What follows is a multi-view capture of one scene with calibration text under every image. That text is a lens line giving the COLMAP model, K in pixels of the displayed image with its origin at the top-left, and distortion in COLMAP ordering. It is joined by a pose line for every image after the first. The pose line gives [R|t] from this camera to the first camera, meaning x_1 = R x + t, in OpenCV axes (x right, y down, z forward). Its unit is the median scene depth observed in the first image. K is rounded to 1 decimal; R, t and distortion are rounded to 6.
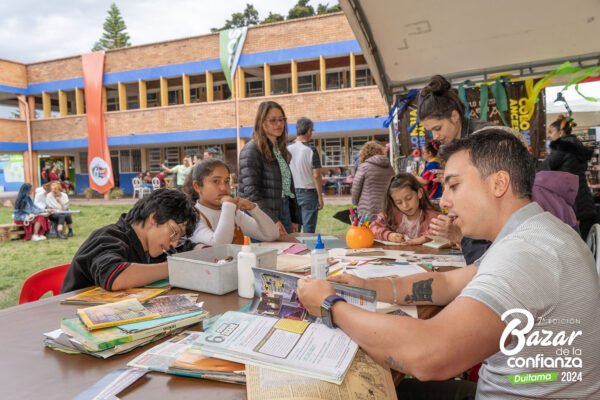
lens RADIAL K [[481.1, 0, 301.7], [0, 481.1, 202.5], [0, 0, 1]] dist [-0.006771, -0.011782]
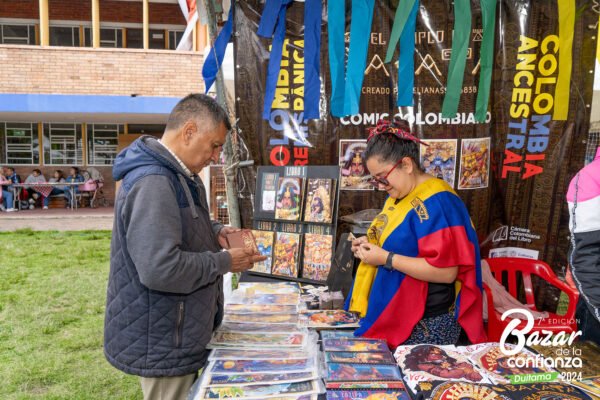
lens RADIAL K [[481.1, 0, 301.3], [0, 481.1, 202.6], [0, 0, 1]] dist [-0.006771, -0.011782]
pose [[0.870034, 0.000885, 0.492991, 0.027077], [-0.001531, 0.999998, 0.000906, -0.027623], [-0.492989, -0.001543, 0.870034, 0.279685]]
